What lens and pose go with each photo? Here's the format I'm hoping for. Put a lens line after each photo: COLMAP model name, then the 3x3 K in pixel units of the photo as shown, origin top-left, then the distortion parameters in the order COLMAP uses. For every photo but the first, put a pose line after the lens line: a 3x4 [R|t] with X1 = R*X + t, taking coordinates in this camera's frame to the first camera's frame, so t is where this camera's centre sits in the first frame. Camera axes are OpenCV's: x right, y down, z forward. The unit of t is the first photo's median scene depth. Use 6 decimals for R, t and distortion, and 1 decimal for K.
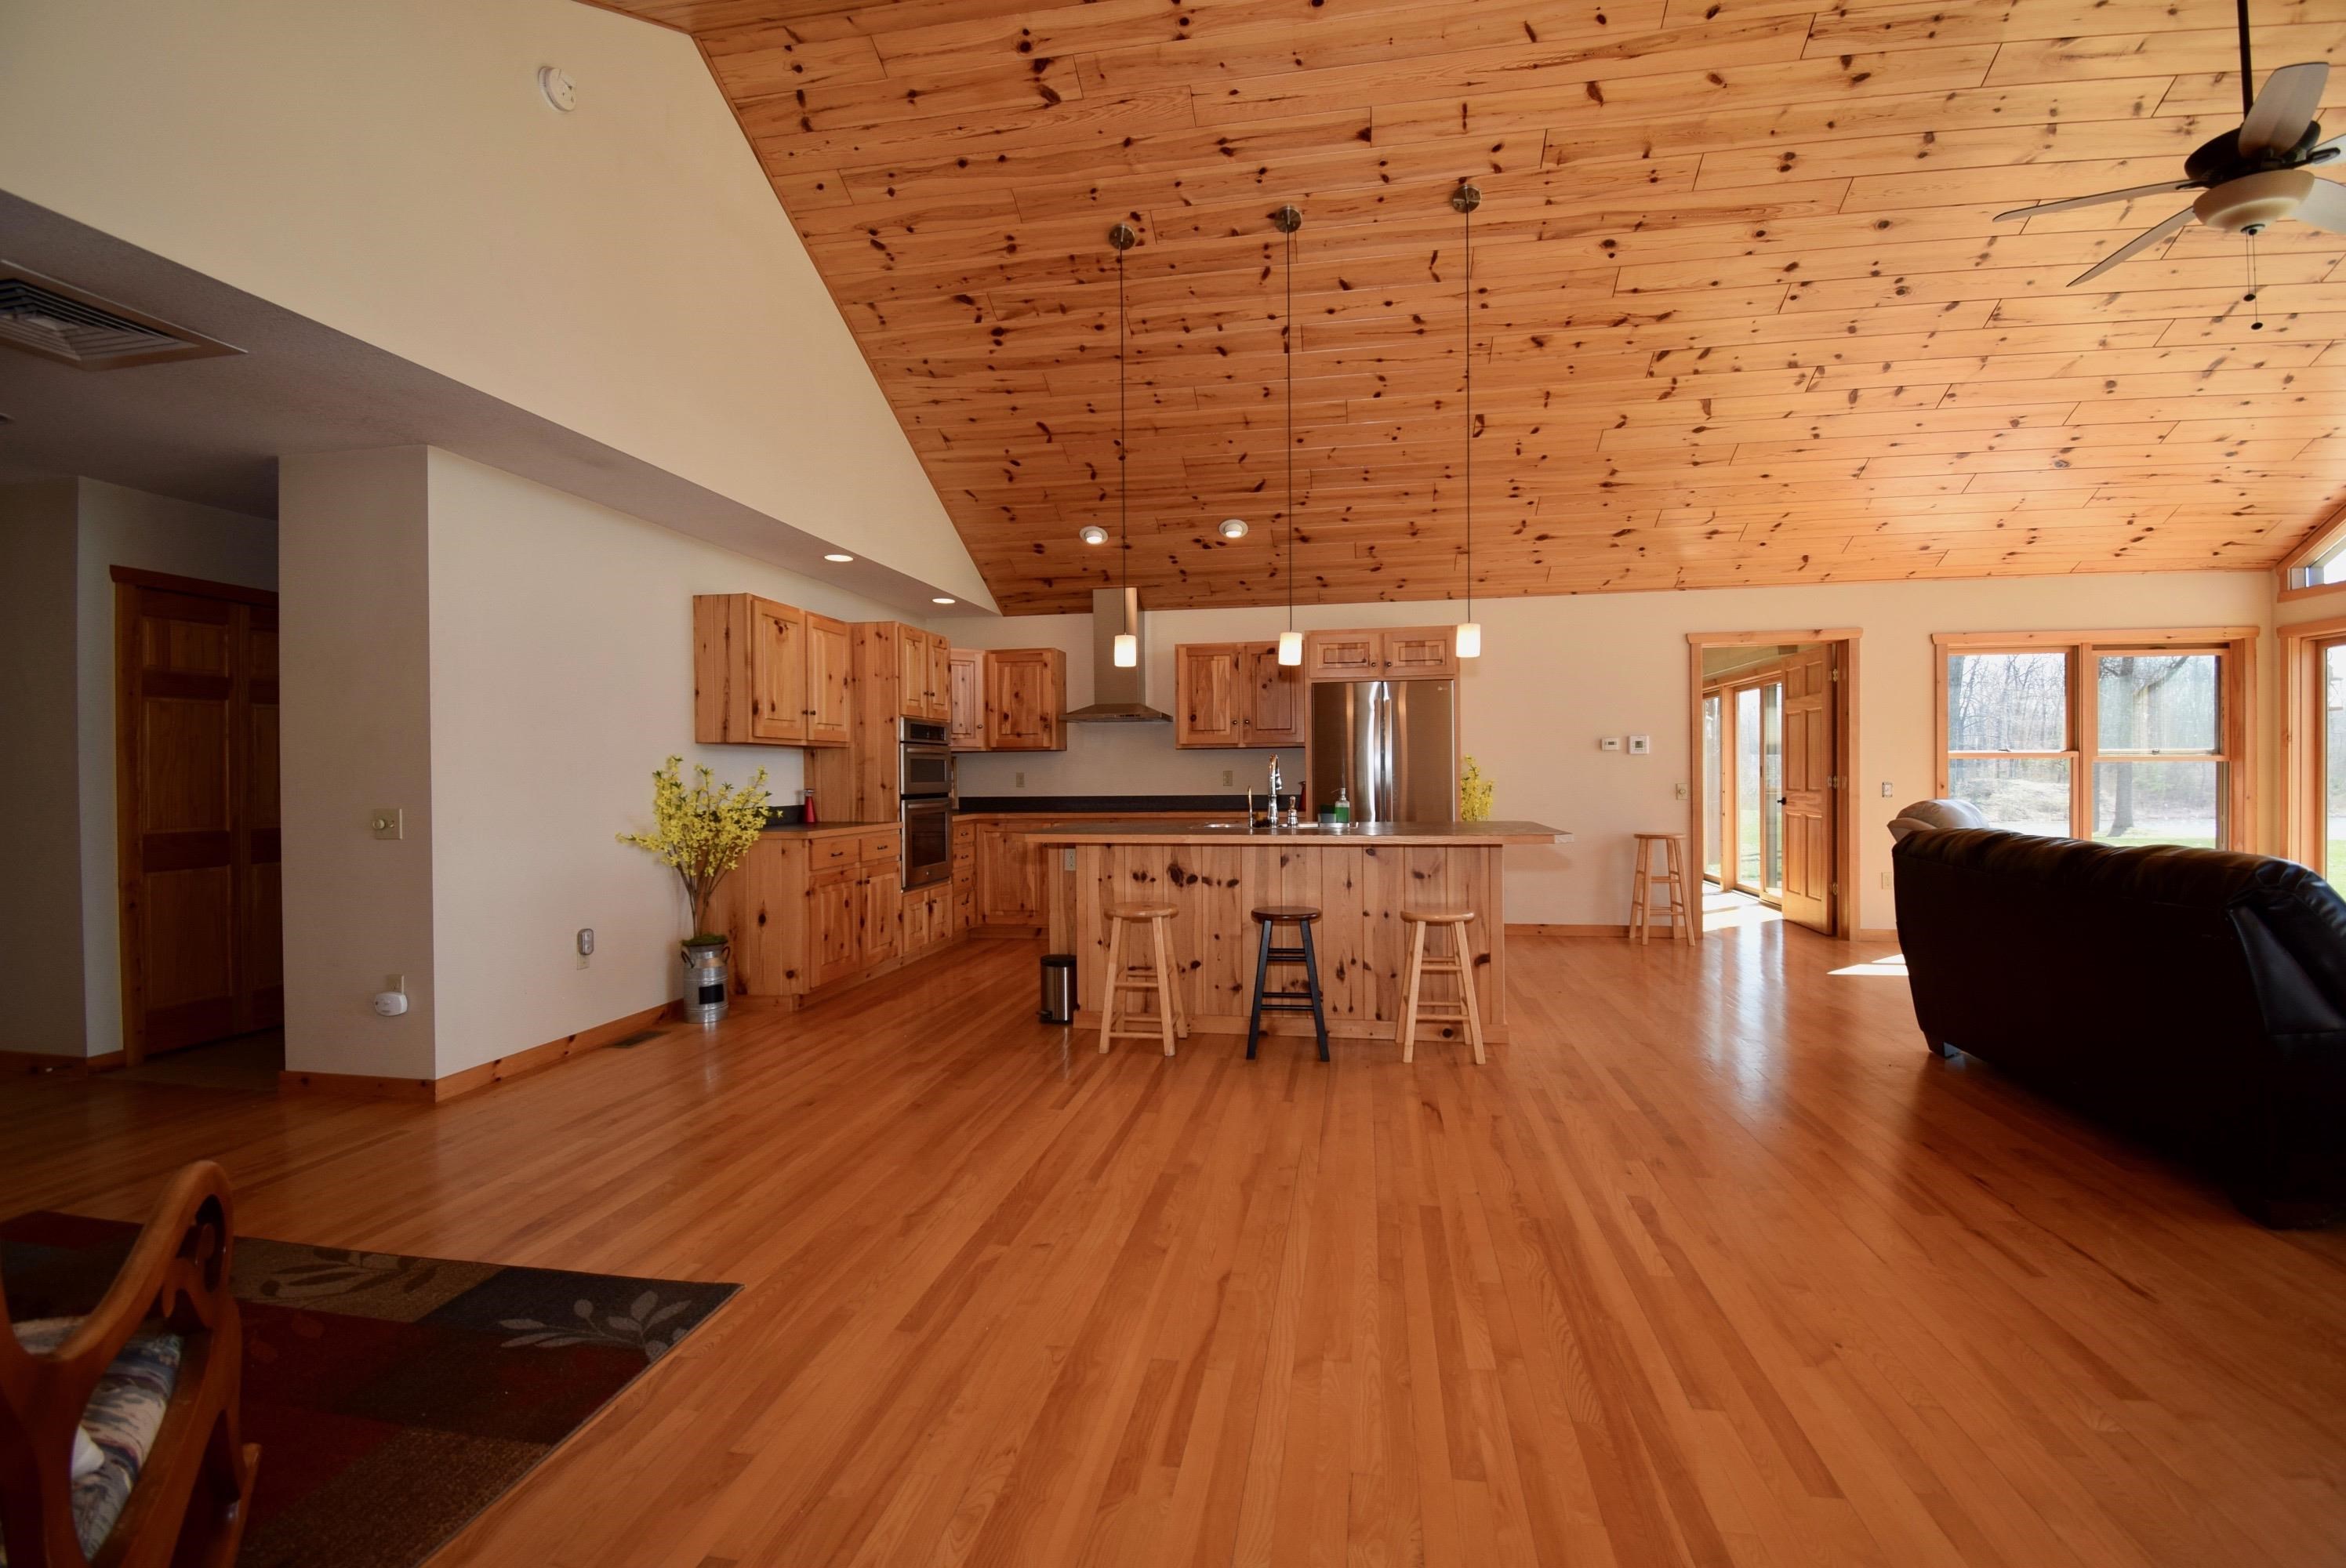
lens RADIAL K [[1046.3, 0, 1180.3], [0, 1046.3, 782.7], [0, 0, 1]] dist [0.002644, -0.017447]
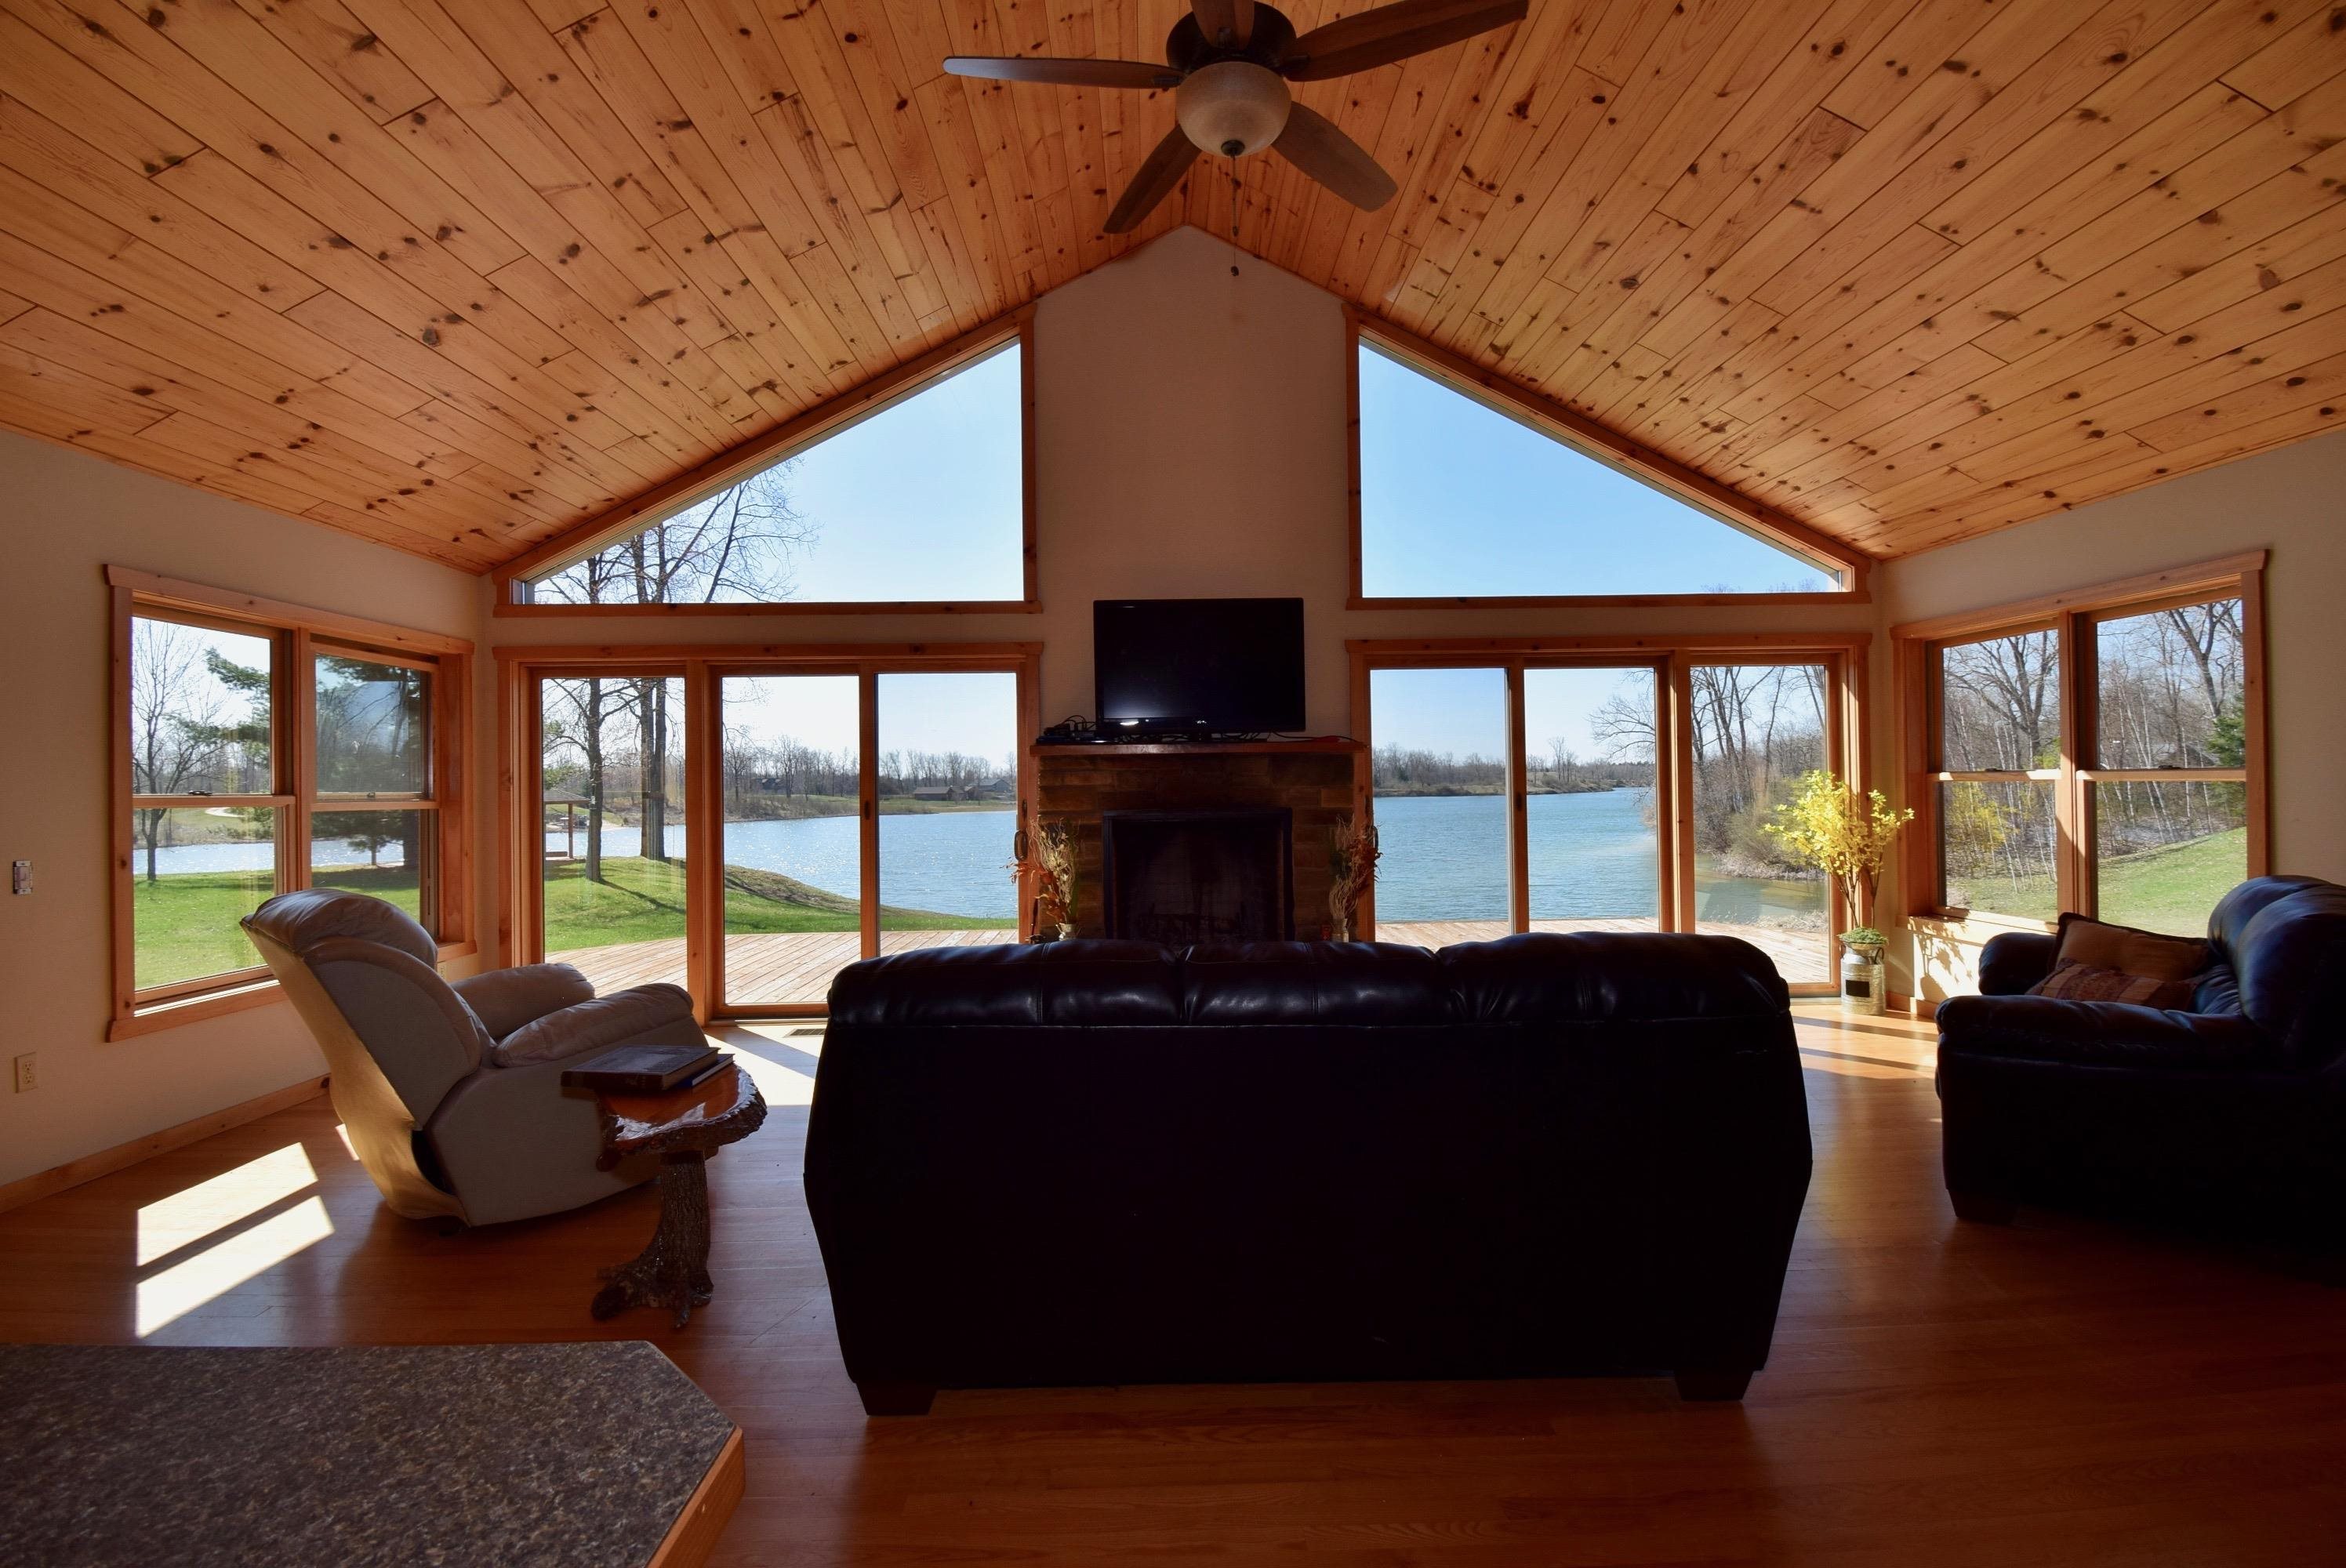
lens RADIAL K [[1046.3, 0, 1180.3], [0, 1046.3, 782.7], [0, 0, 1]] dist [0.002644, -0.017447]
pose [[-0.198294, 0.014552, 0.980034, 0.139585], [0.022341, 0.999697, -0.010324, -0.021186], [-0.979888, 0.019848, -0.198559, 0.632260]]
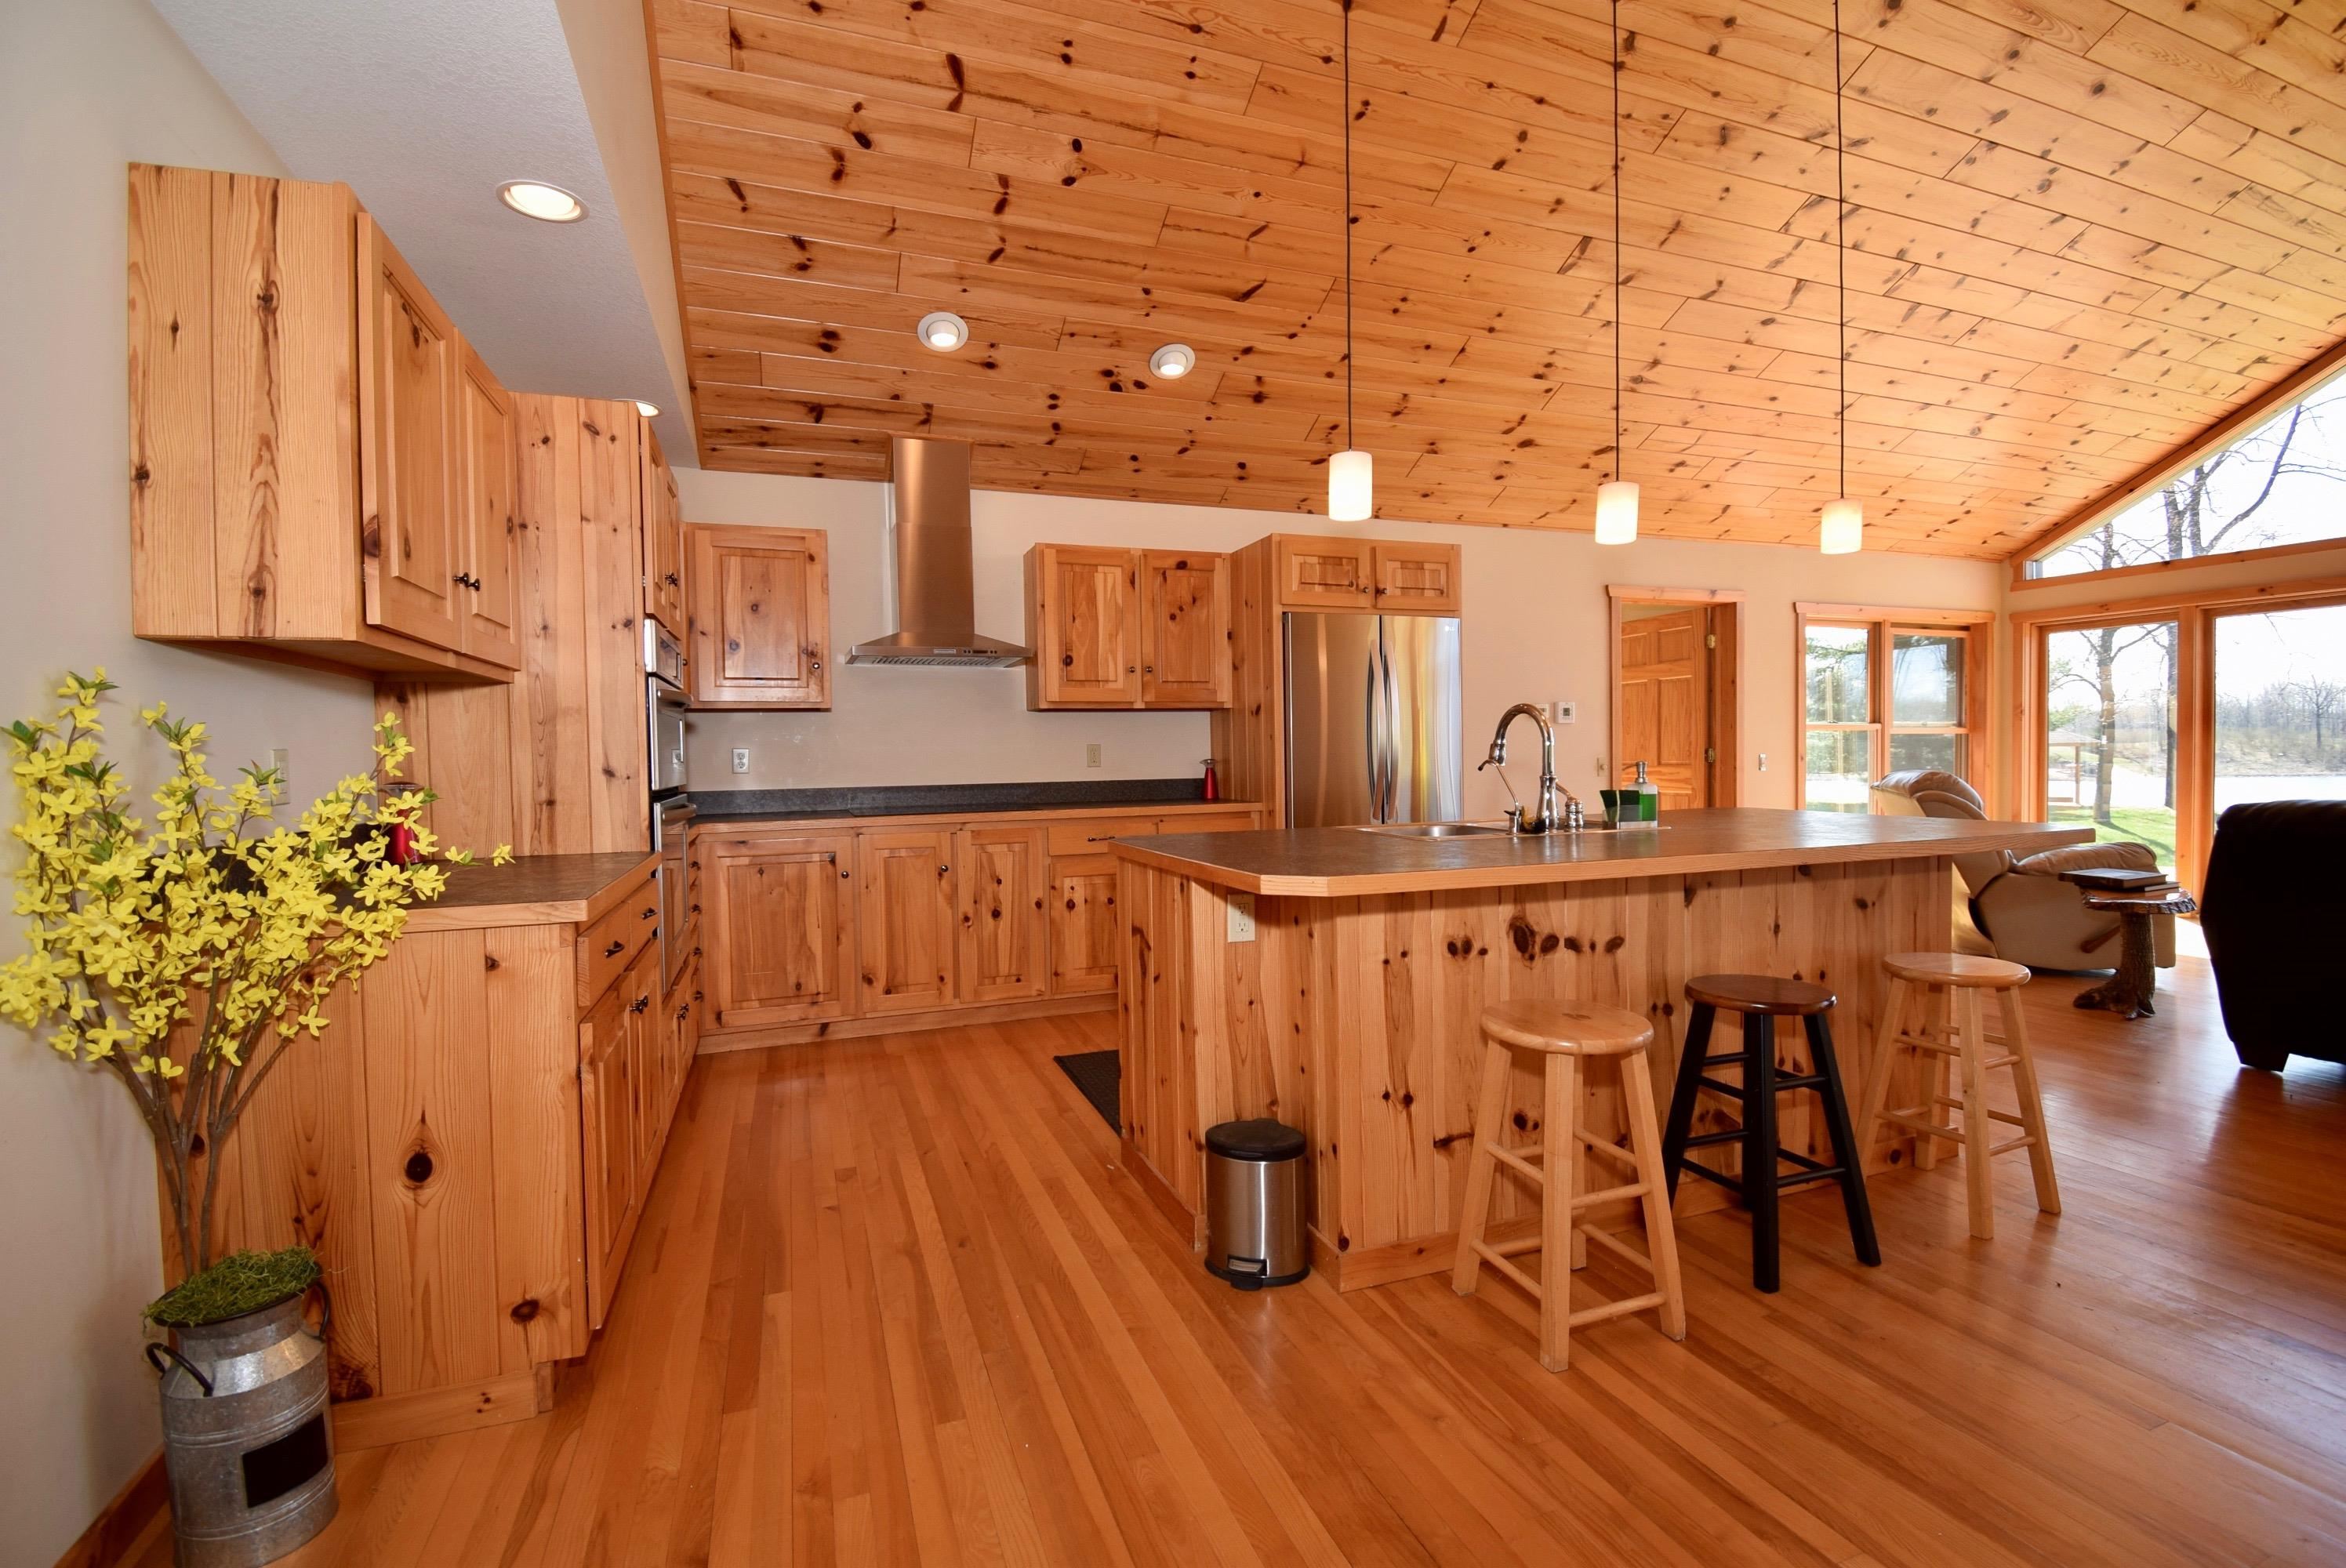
lens RADIAL K [[1046.3, 0, 1180.3], [0, 1046.3, 782.7], [0, 0, 1]] dist [0.002644, -0.017447]
pose [[0.863149, -0.018717, 0.504602, -0.289524], [0.012153, 0.999793, 0.016297, 0.003076], [-0.504803, -0.007934, 0.863198, 0.479952]]
